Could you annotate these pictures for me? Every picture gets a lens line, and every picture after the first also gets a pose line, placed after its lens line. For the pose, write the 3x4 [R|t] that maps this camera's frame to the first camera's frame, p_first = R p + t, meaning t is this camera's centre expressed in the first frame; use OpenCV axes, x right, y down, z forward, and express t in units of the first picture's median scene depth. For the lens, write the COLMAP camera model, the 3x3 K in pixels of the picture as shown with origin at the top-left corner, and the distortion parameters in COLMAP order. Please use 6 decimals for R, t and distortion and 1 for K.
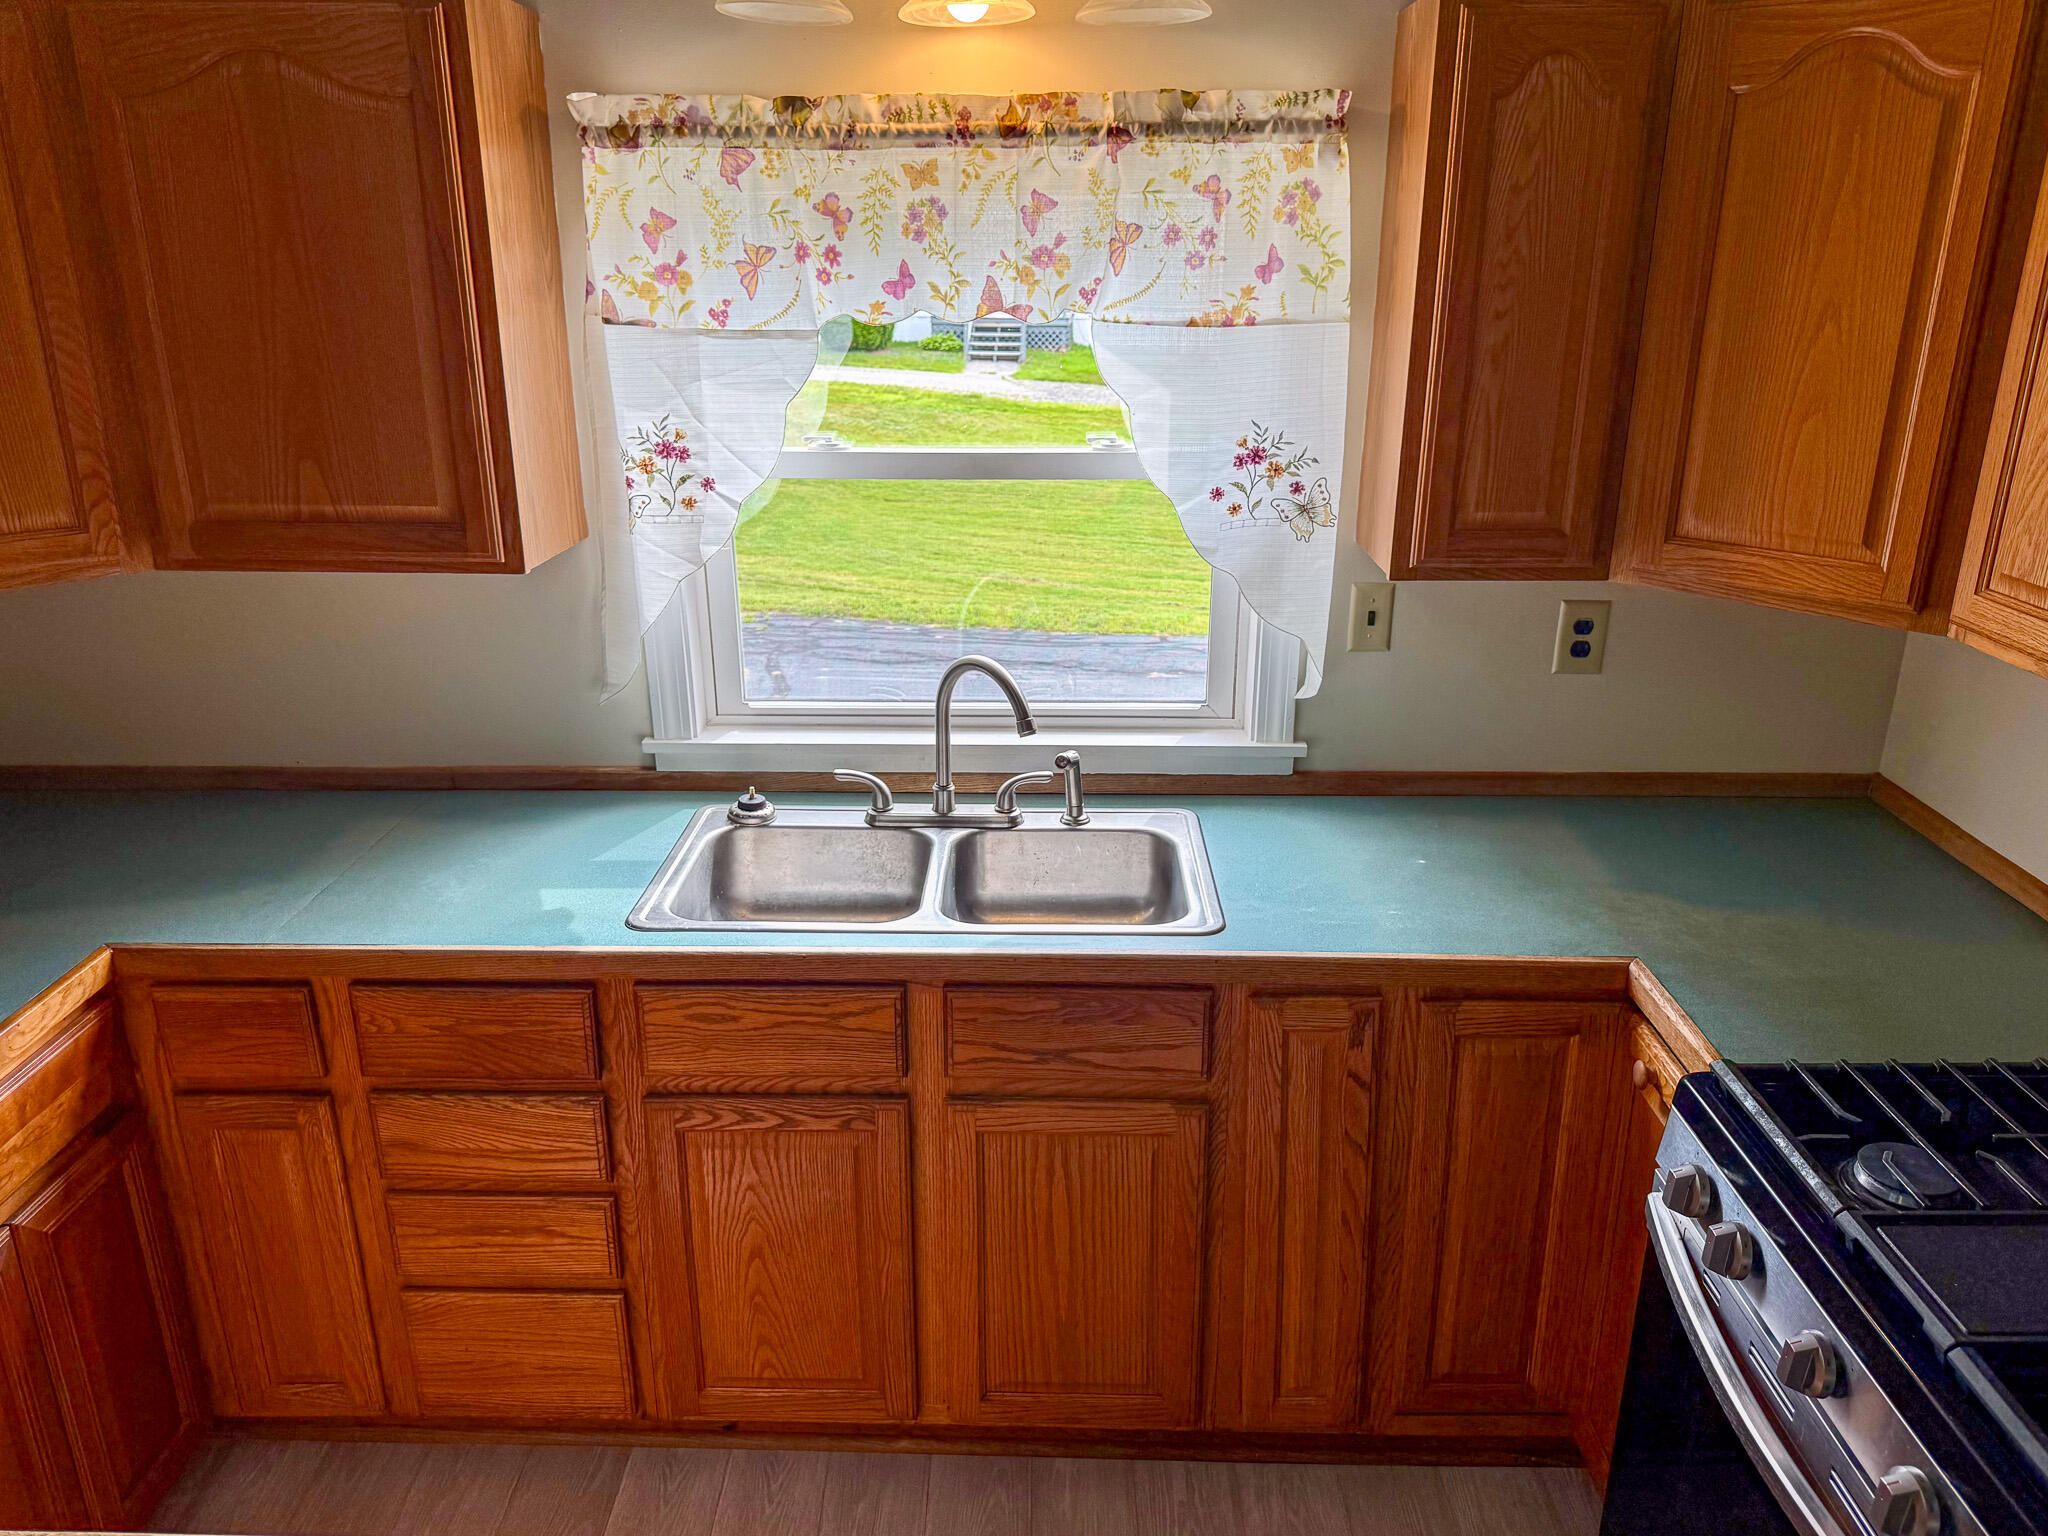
lens RADIAL K [[1489.9, 0, 1034.6], [0, 1489.9, 779.3], [0, 0, 1]] dist [0.010431, -0.026528]
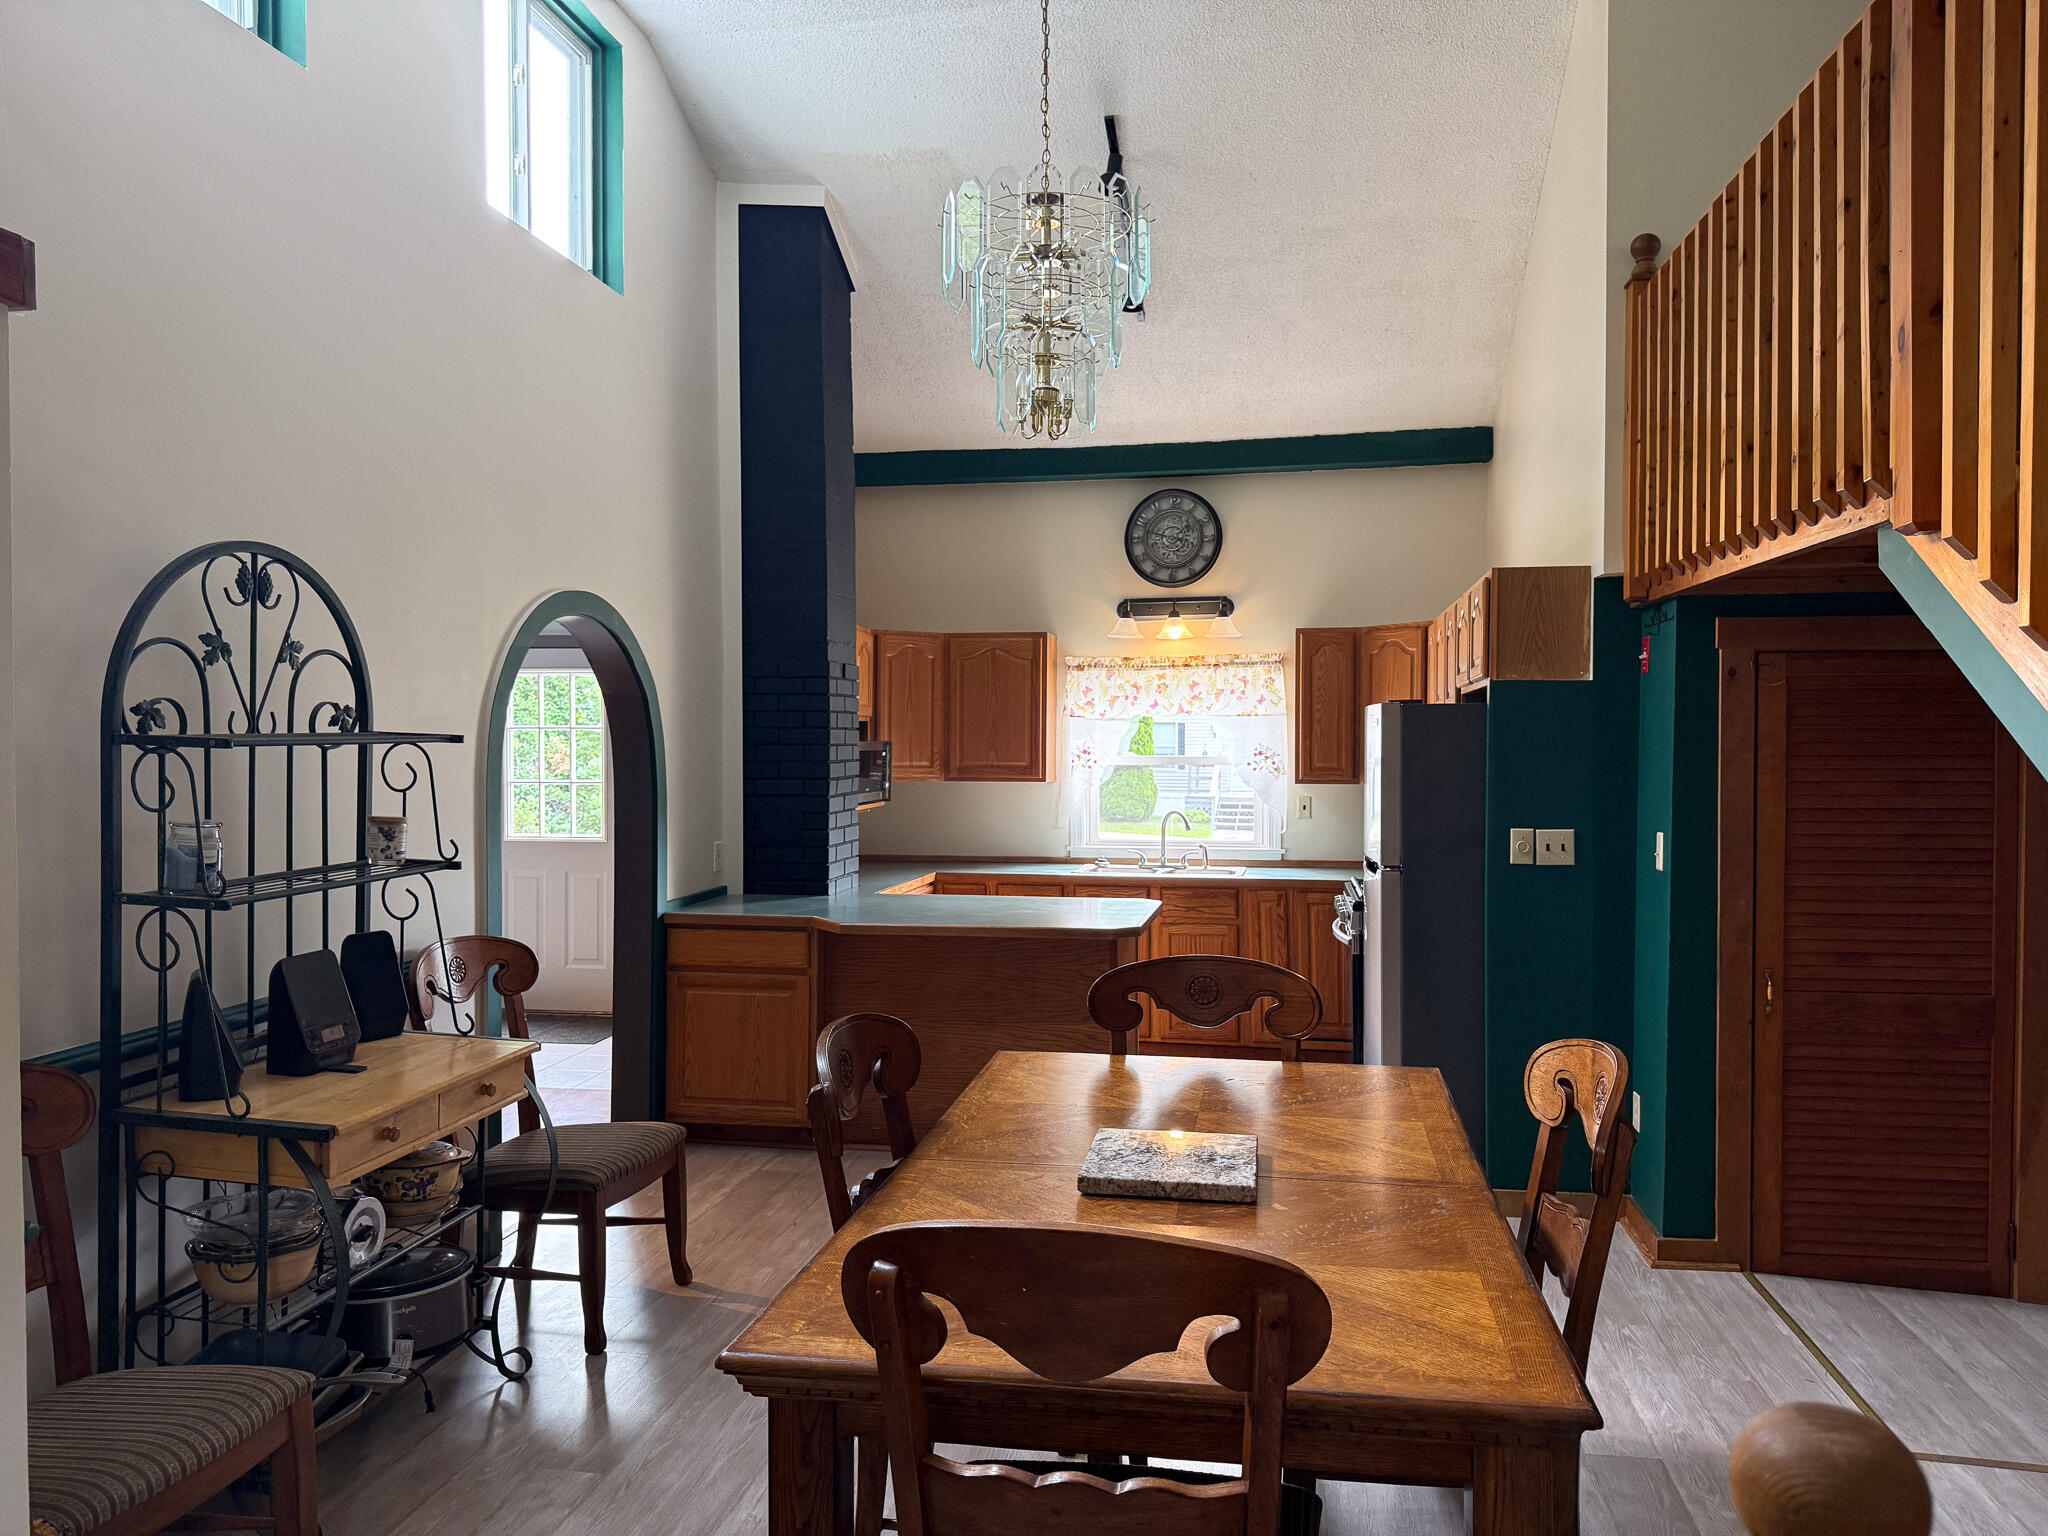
lens RADIAL K [[1489.9, 0, 1014.4], [0, 1489.9, 760.9], [0, 0, 1]] dist [0.010431, -0.026528]
pose [[0.983207, -0.000886, -0.182490, 0.229510], [-0.059814, 0.943185, -0.326839, 0.974035], [0.172411, 0.332266, 0.927294, -2.306733]]
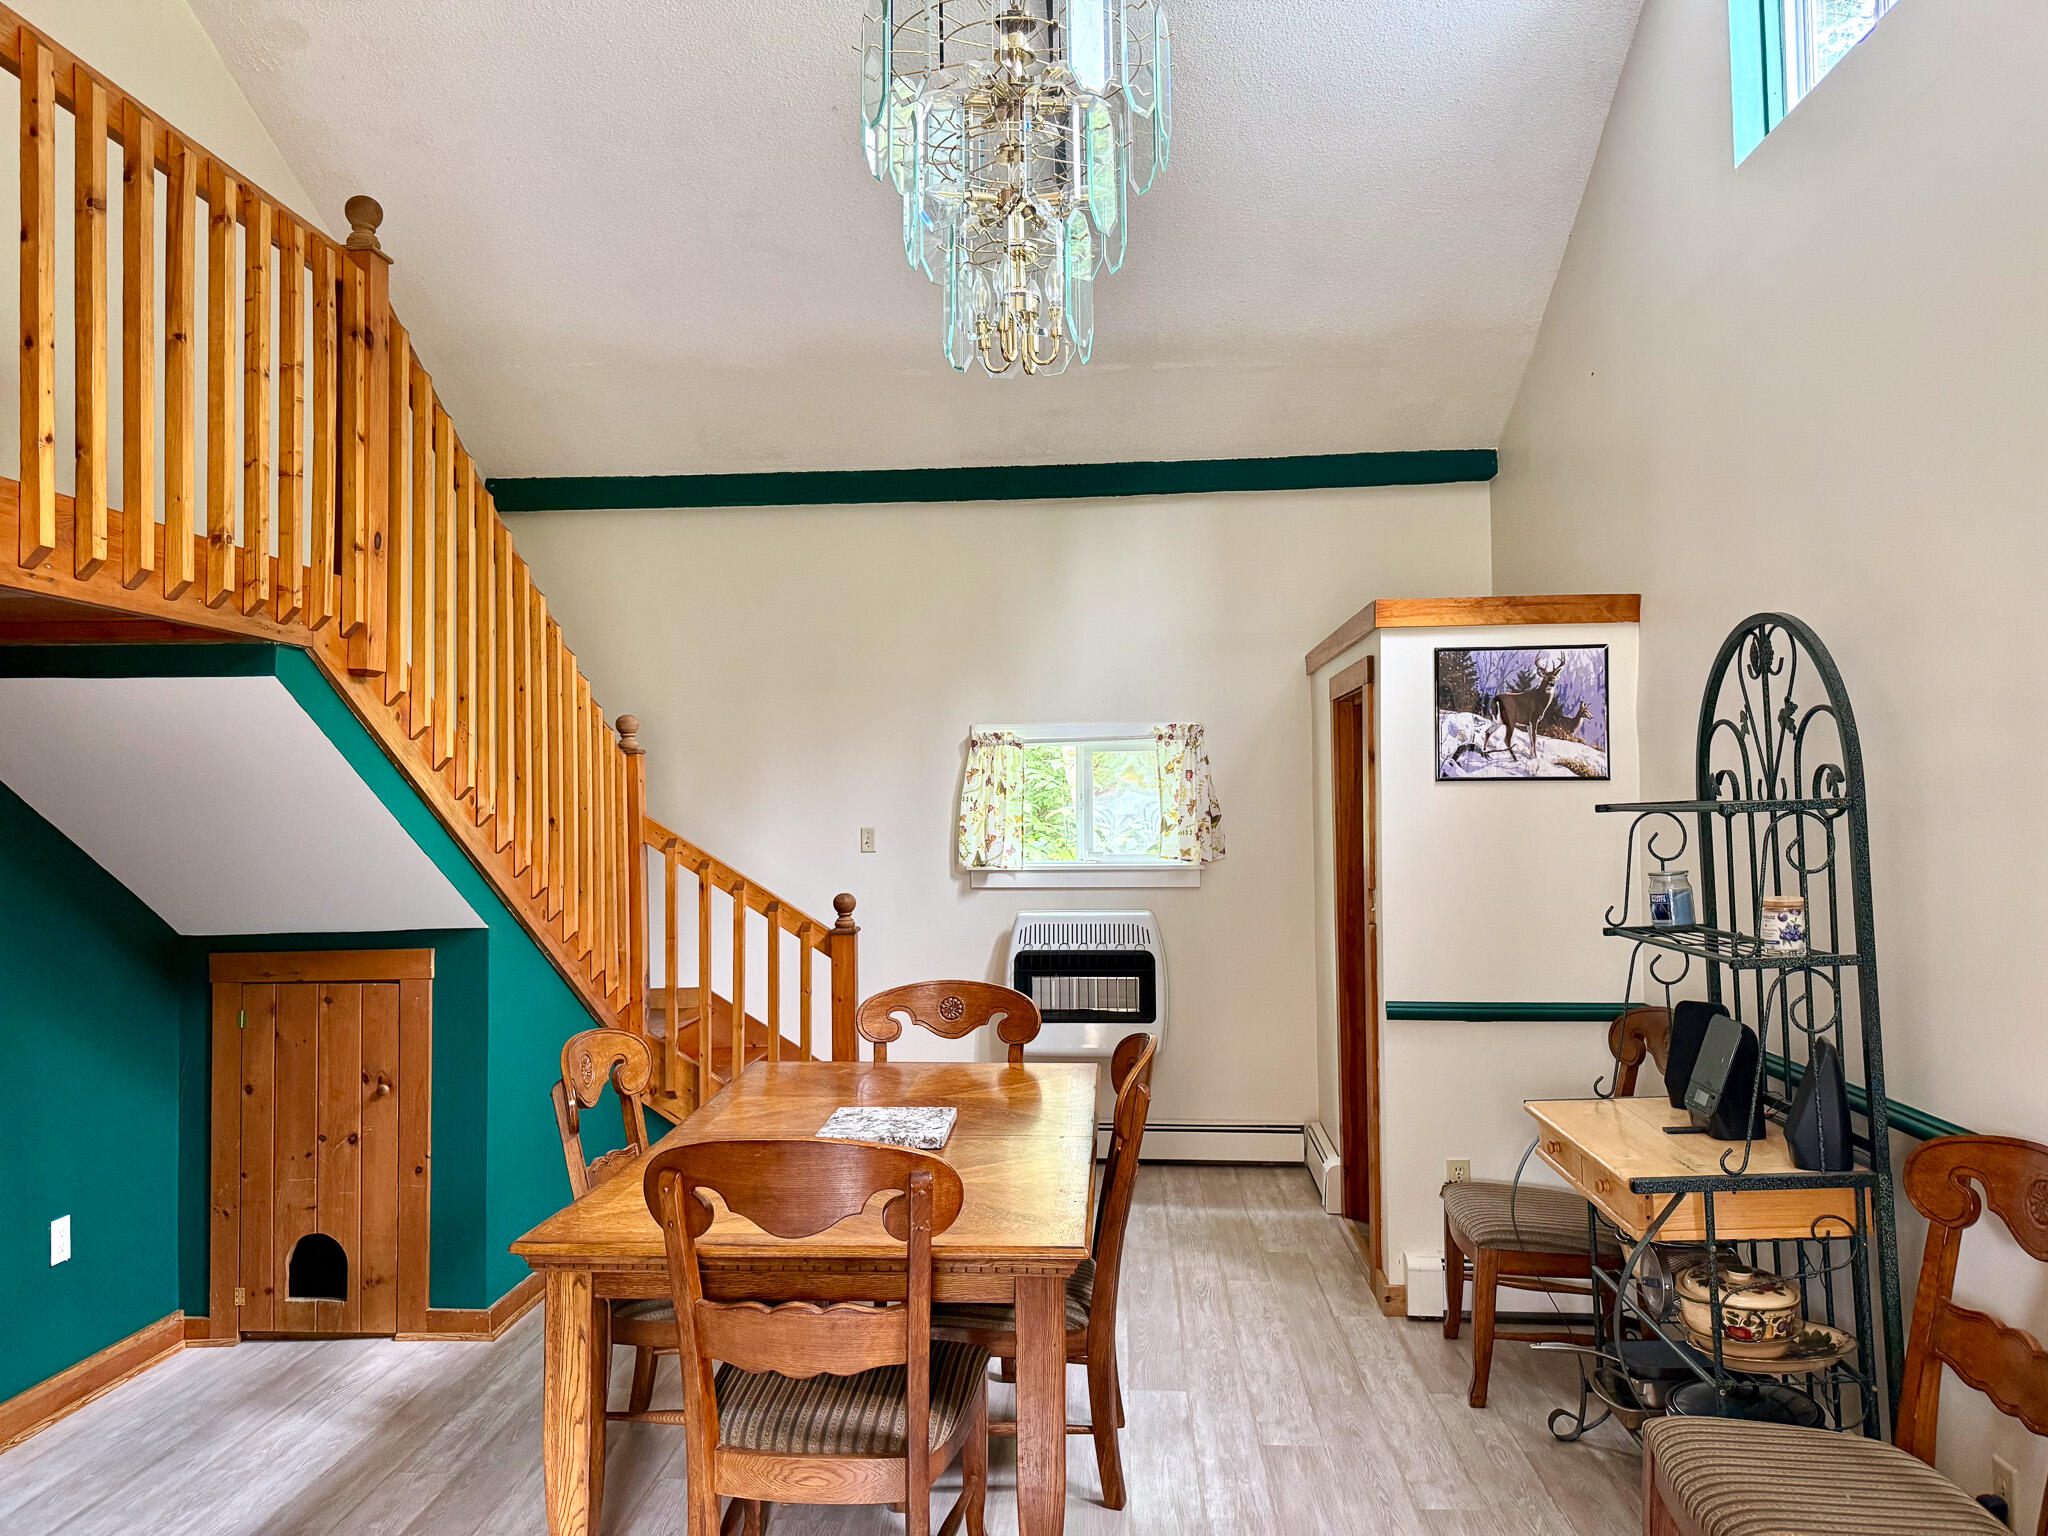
lens RADIAL K [[1489.9, 0, 1029.9], [0, 1489.9, 763.9], [0, 0, 1]] dist [0.010431, -0.026528]
pose [[-0.997653, 0.019860, 0.065528, -0.158879], [0.039352, 0.949475, 0.311365, -0.082967], [-0.056033, 0.313213, -0.948028, 0.541579]]
